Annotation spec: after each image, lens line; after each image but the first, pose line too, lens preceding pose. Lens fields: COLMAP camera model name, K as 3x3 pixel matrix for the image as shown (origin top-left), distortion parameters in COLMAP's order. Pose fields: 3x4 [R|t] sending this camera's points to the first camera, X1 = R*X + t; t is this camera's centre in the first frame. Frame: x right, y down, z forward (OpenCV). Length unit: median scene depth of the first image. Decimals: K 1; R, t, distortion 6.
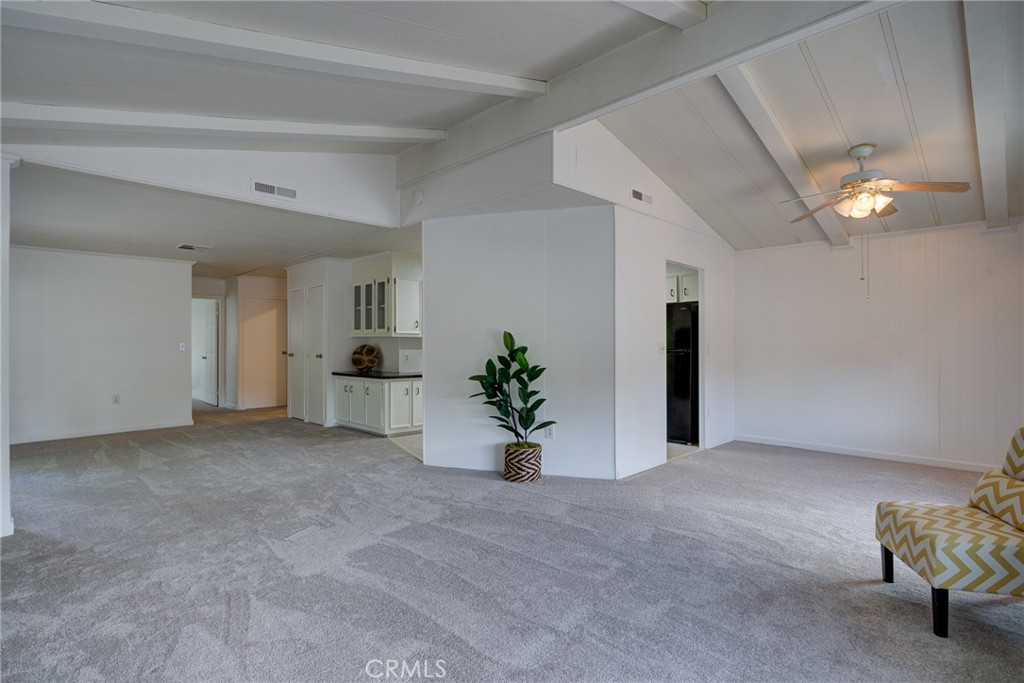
lens RADIAL K [[503.1, 0, 517.3], [0, 503.1, 342.5], [0, 0, 1]] dist [-0.019823, 0.007634]
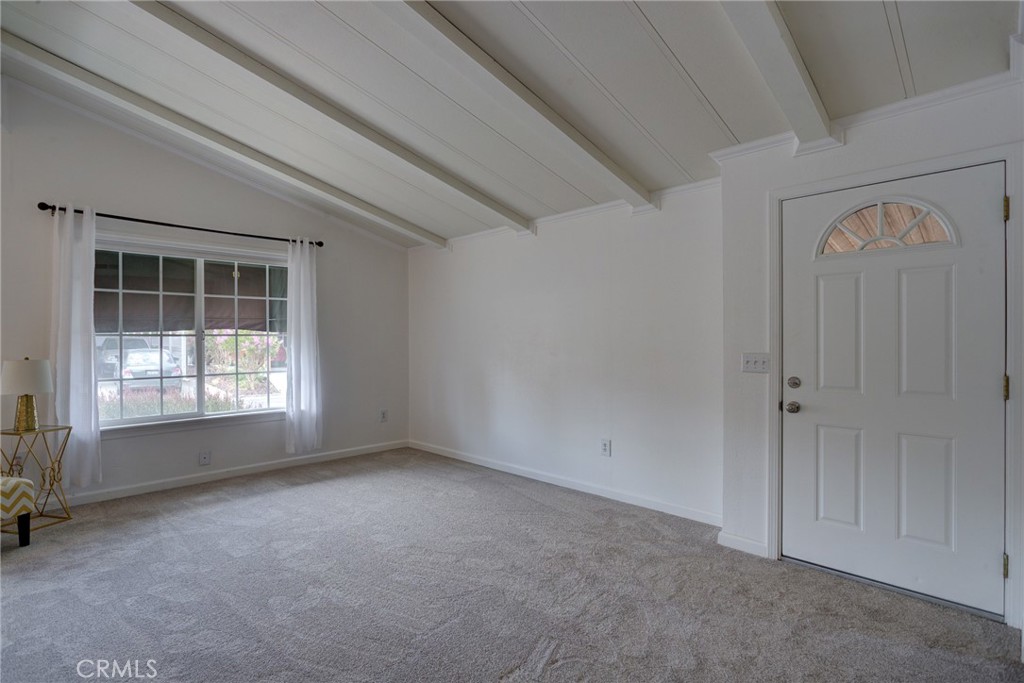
lens RADIAL K [[503.1, 0, 510.8], [0, 503.1, 338.7], [0, 0, 1]] dist [-0.019823, 0.007634]
pose [[-0.999963, 0.006914, 0.005057, -0.284229], [0.006916, 0.999976, 0.000319, -0.008136], [-0.005055, 0.000354, -0.999987, 1.156950]]
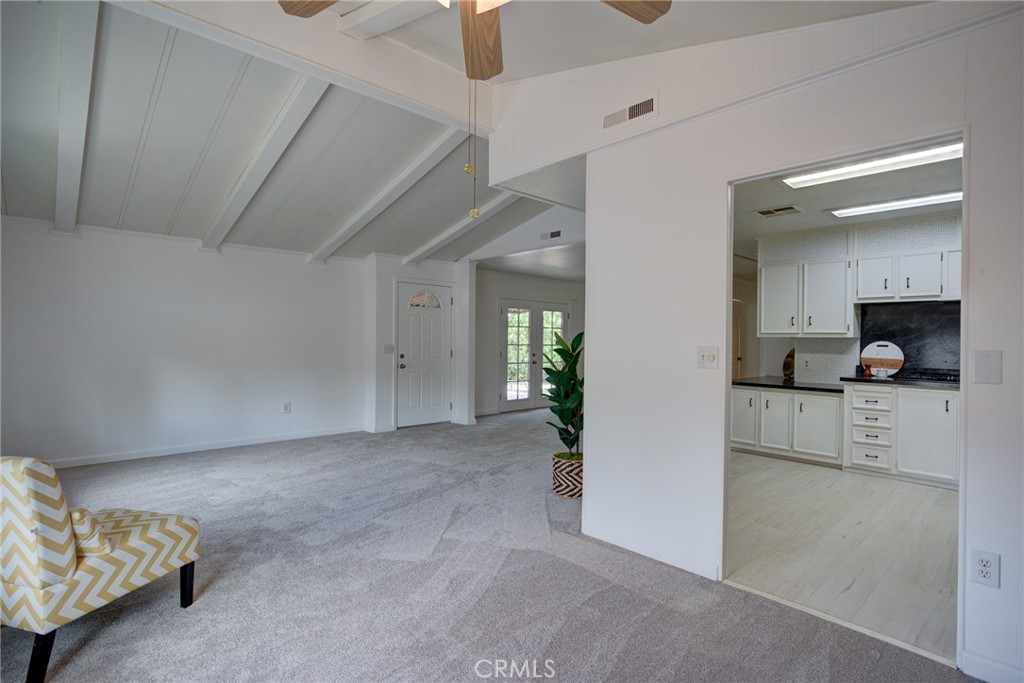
lens RADIAL K [[503.1, 0, 506.5], [0, 503.1, 341.6], [0, 0, 1]] dist [-0.019823, 0.007634]
pose [[-0.045020, 0.001760, -0.998985, 0.926271], [-0.007824, 0.999967, 0.002114, -0.001524], [0.998955, 0.007911, -0.045005, 0.919440]]
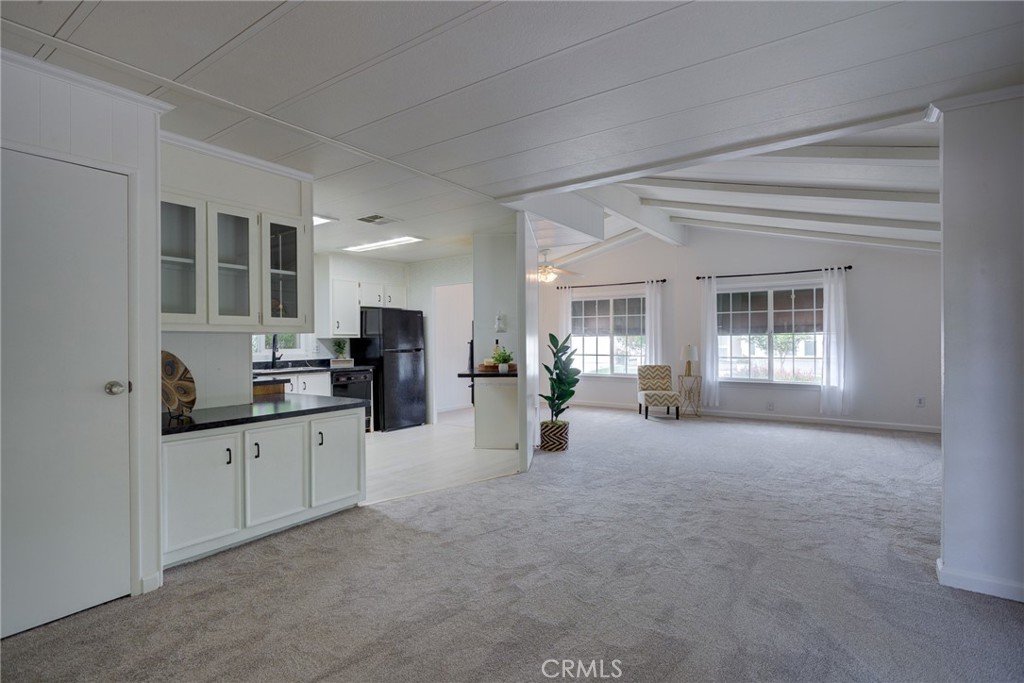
lens RADIAL K [[503.1, 0, 512.3], [0, 503.1, 341.7], [0, 0, 1]] dist [-0.019823, 0.007634]
pose [[-0.160558, 0.001193, 0.987026, -1.241594], [0.007085, 0.999975, -0.000056, -0.000503], [-0.987001, 0.006984, -0.160562, 1.318458]]
